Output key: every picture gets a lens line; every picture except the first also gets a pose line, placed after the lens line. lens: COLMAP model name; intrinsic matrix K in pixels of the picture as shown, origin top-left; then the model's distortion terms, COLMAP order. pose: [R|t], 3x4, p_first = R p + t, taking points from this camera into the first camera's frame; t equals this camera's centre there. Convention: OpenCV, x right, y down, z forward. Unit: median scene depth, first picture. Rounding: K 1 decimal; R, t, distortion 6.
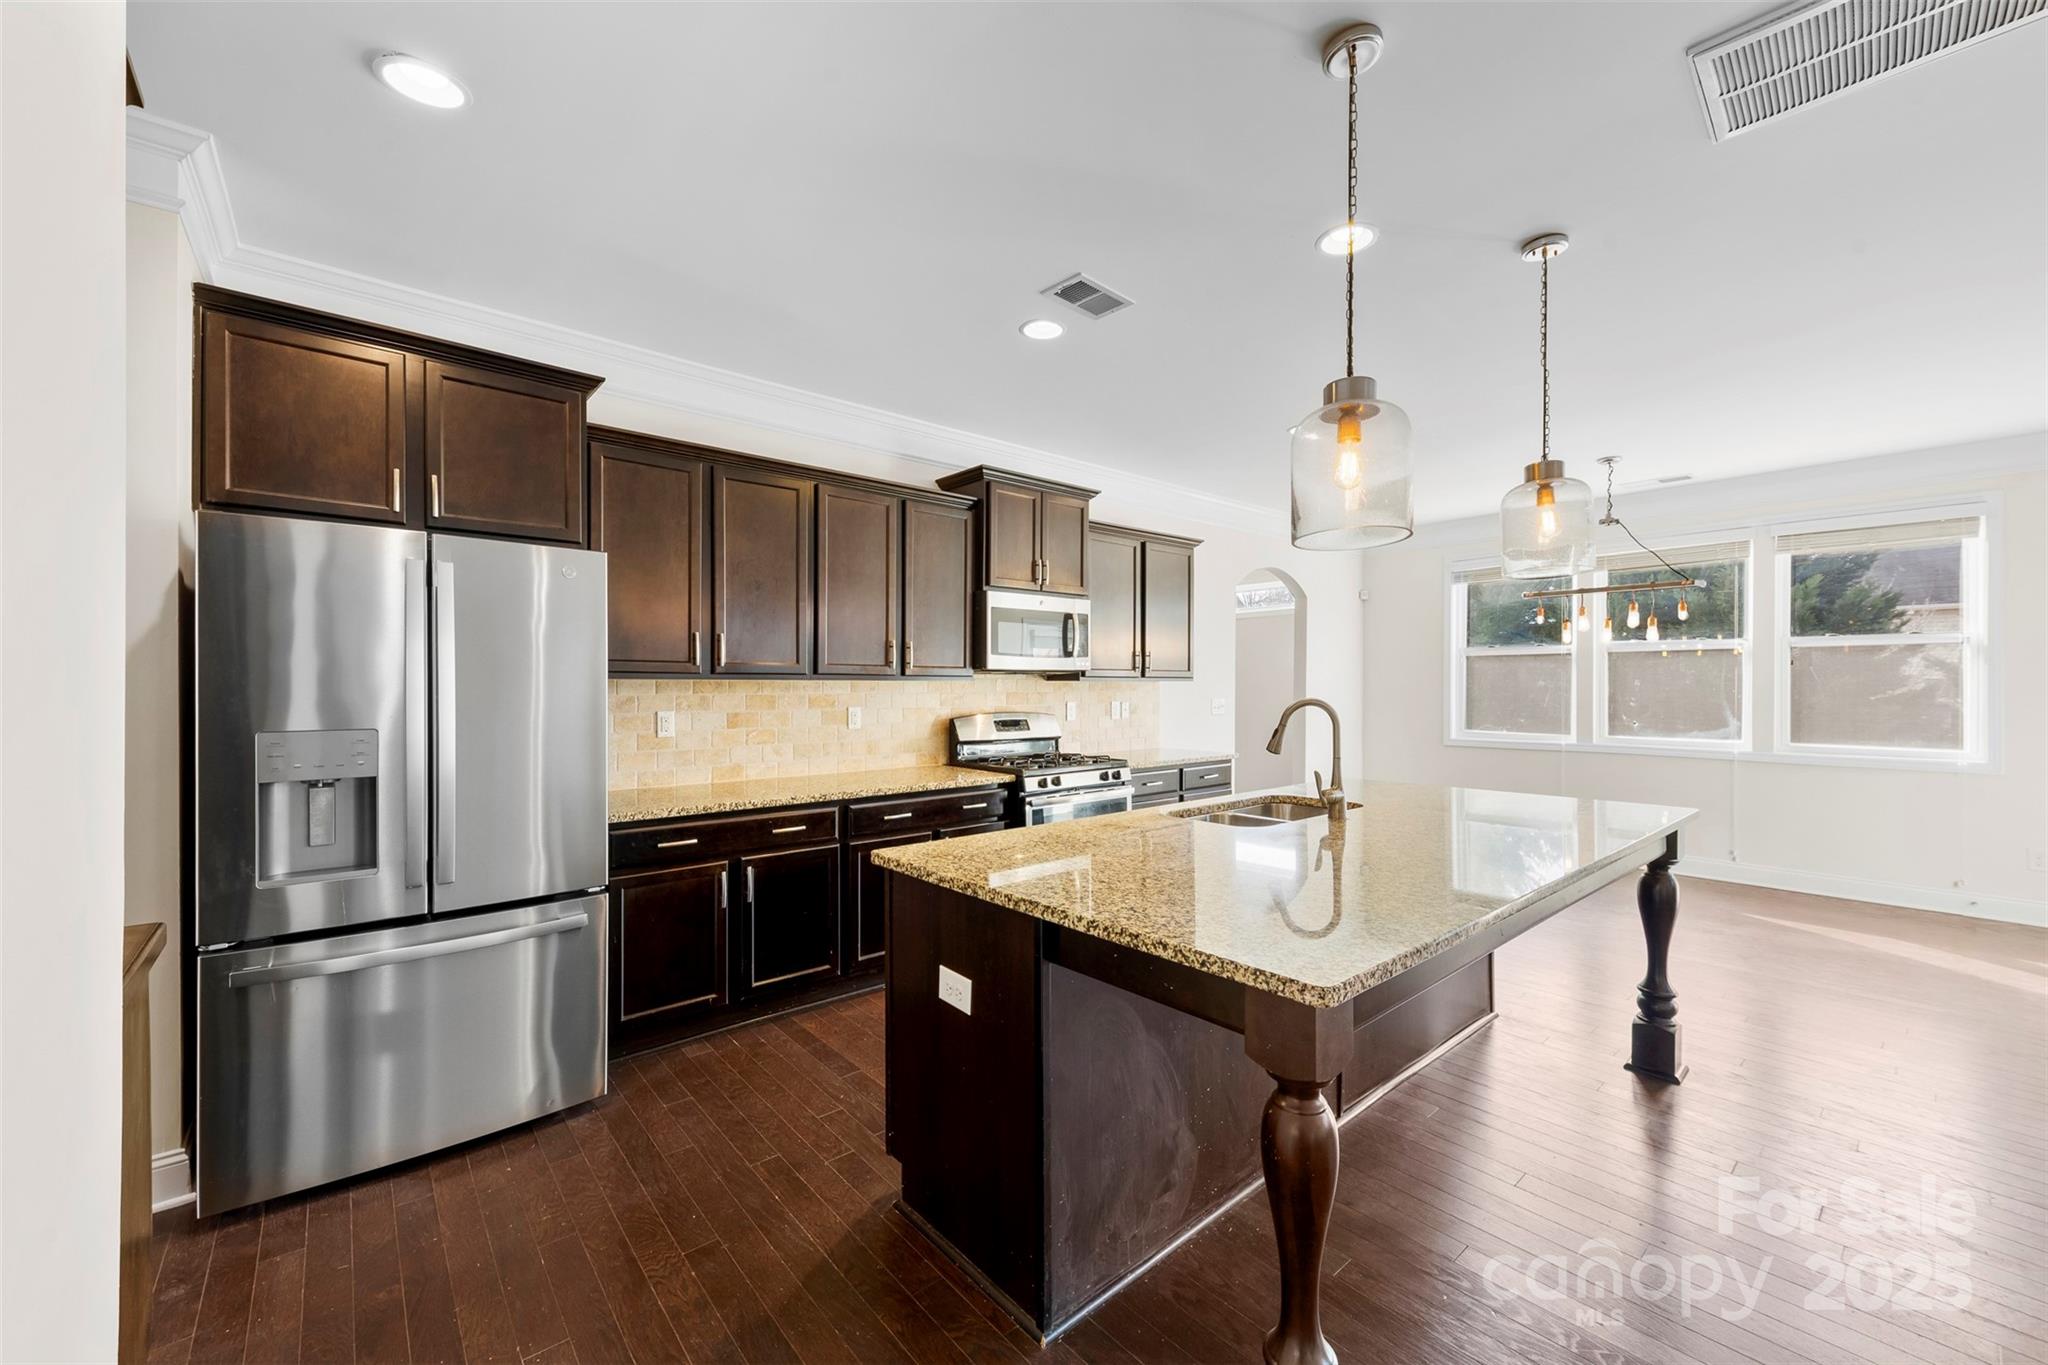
lens RADIAL K [[794.7, 0, 1022.8], [0, 794.7, 686.4], [0, 0, 1]] dist [0.009333, -0.003165]
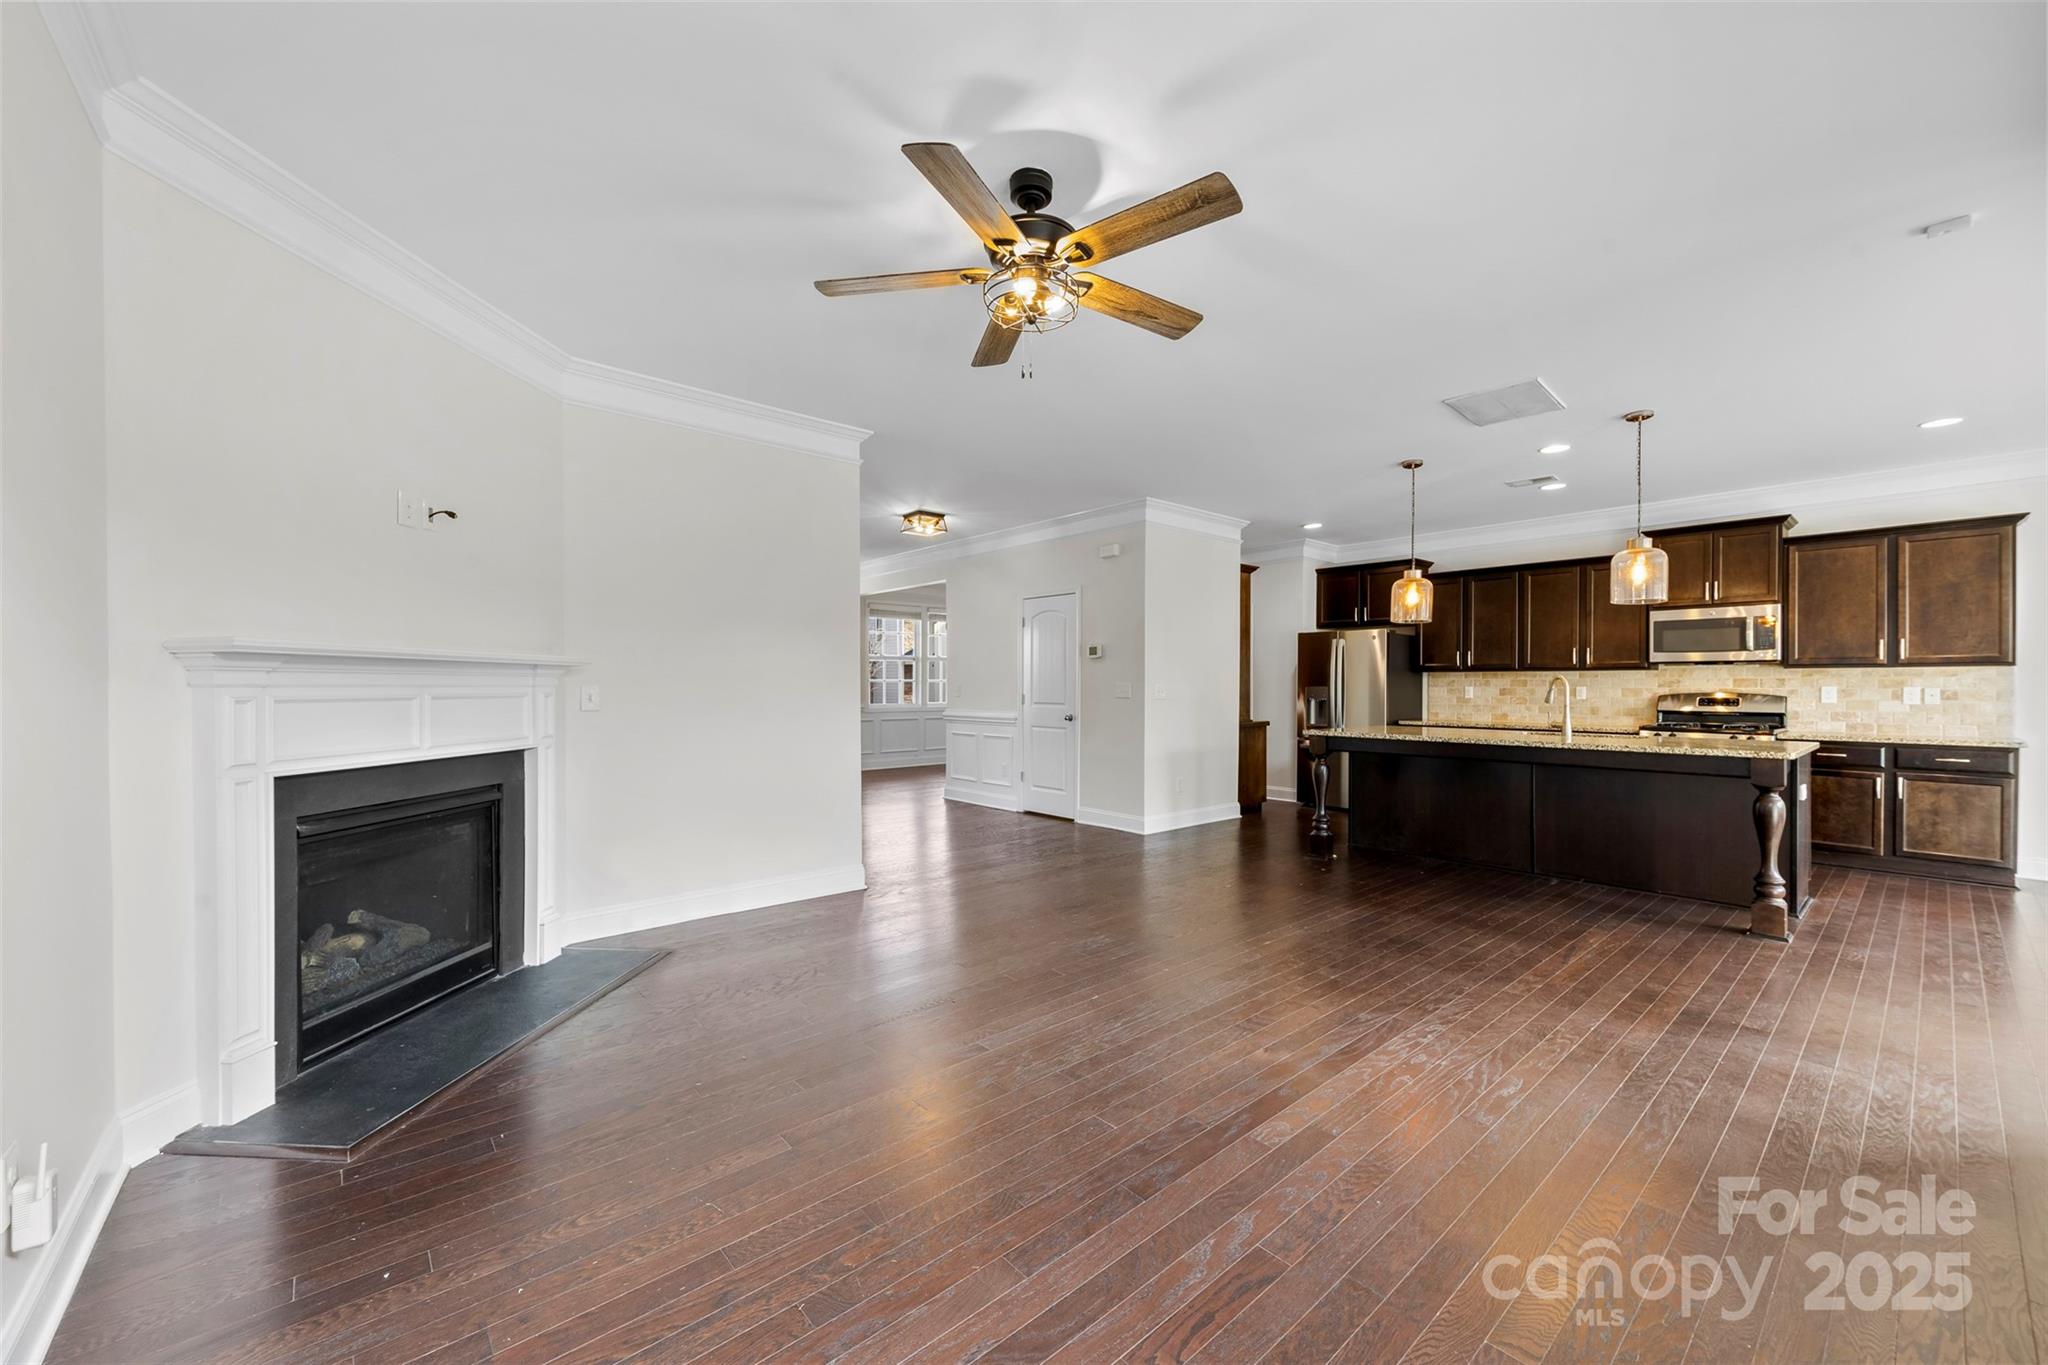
lens RADIAL K [[794.7, 0, 1022.8], [0, 794.7, 686.4], [0, 0, 1]] dist [0.009333, -0.003165]
pose [[0.003055, -0.000465, -0.999995, 1.677354], [-0.005653, 0.999984, -0.000482, 0.036492], [0.999979, 0.005654, 0.003053, -0.239568]]
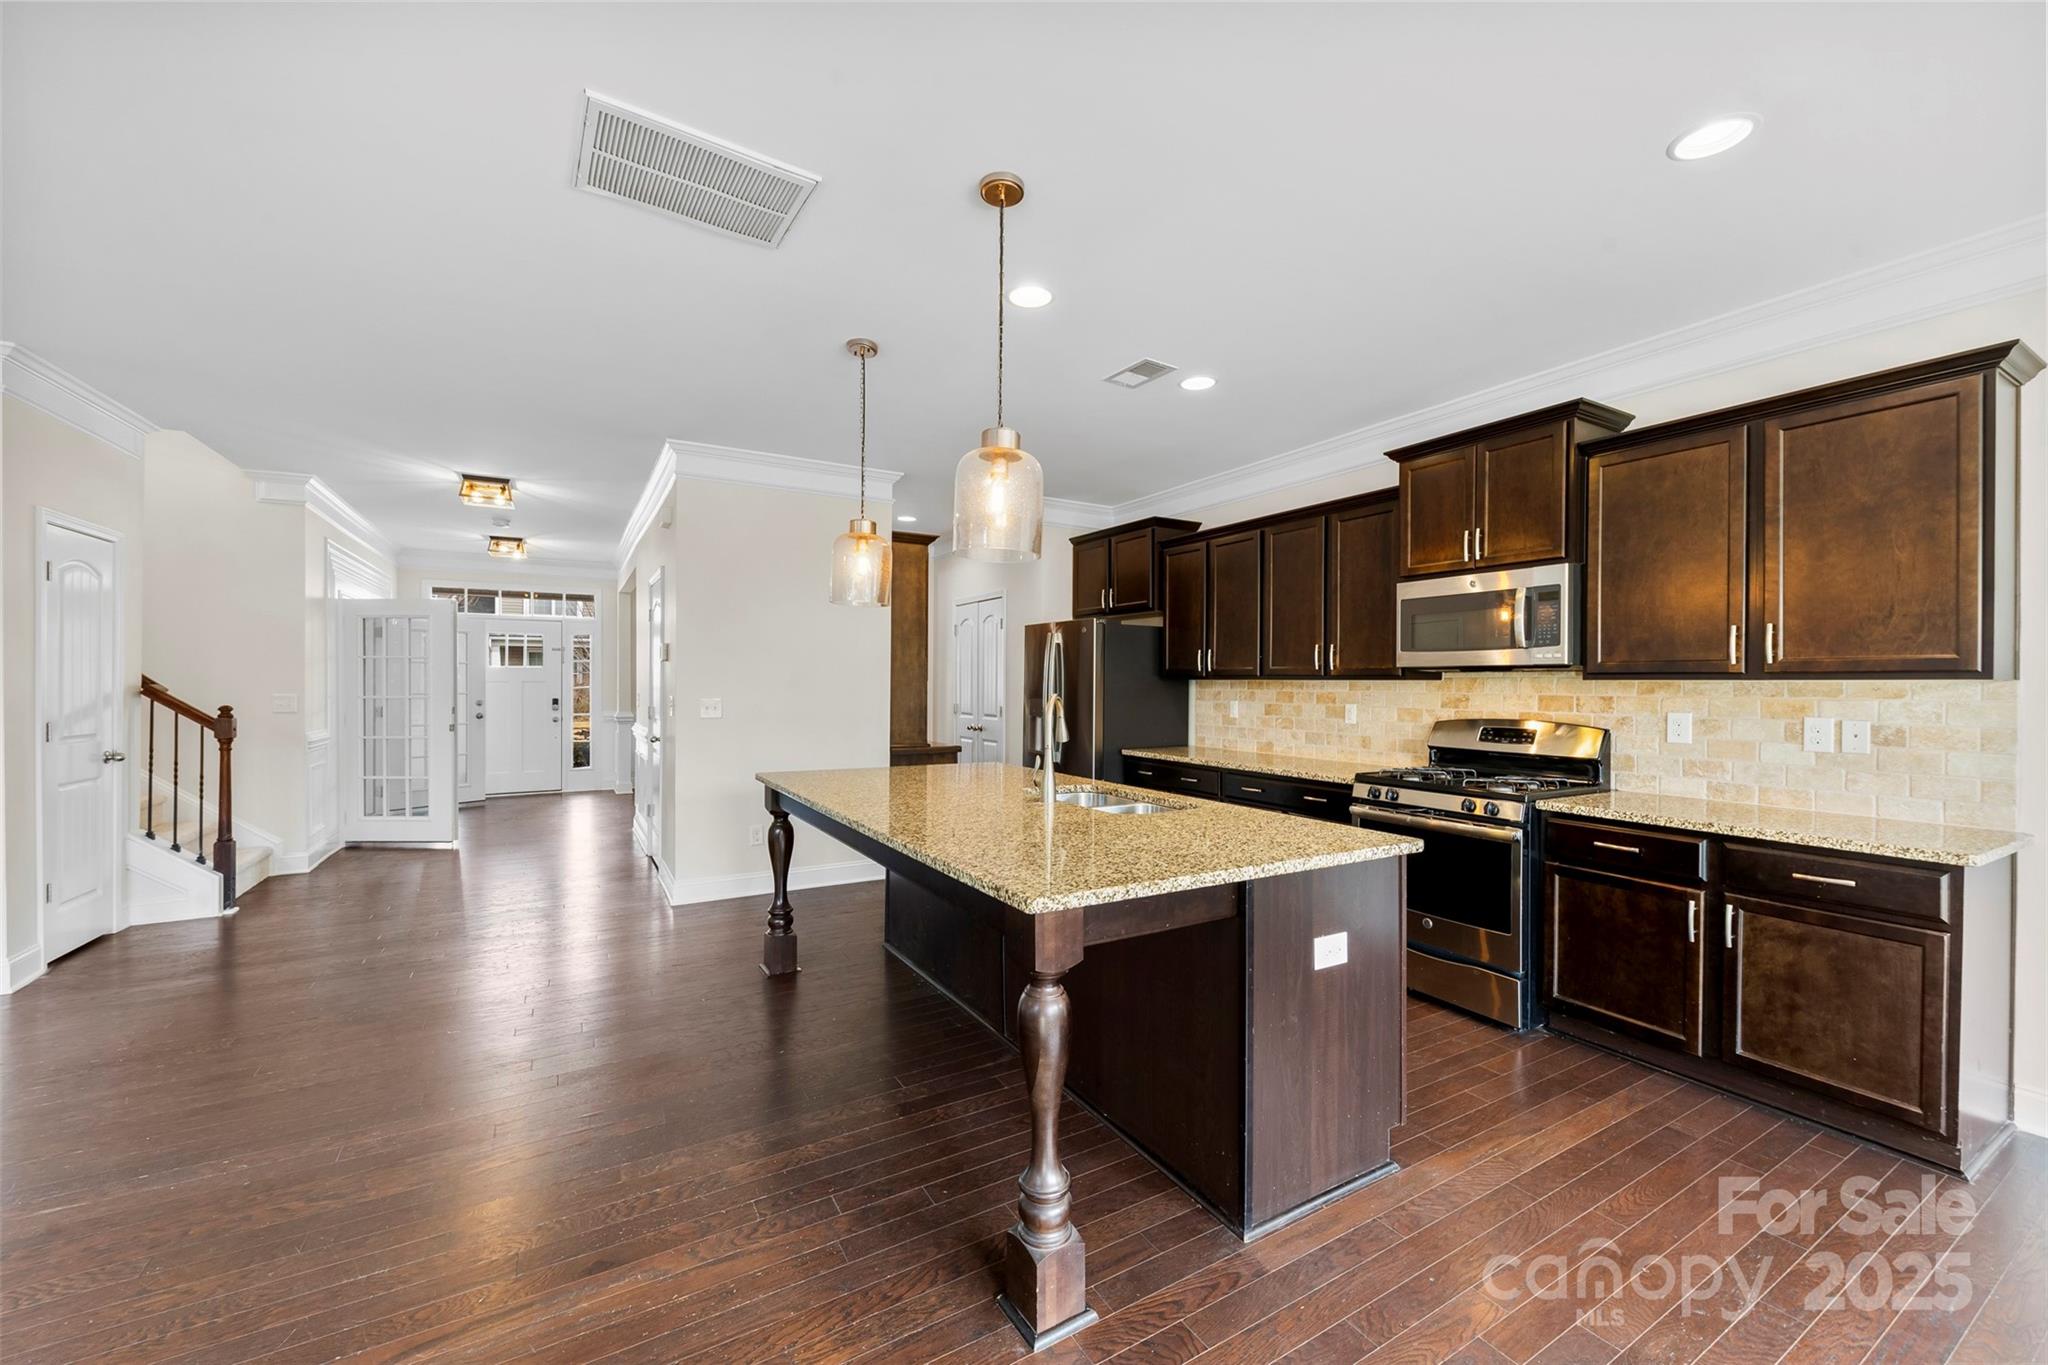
lens RADIAL K [[794.7, 0, 1022.8], [0, 794.7, 686.4], [0, 0, 1]] dist [0.009333, -0.003165]
pose [[-0.180190, 0.003418, -0.983626, 1.068916], [-0.008069, 0.999955, 0.004953, -0.000577], [0.983599, 0.008830, -0.180154, 0.827641]]
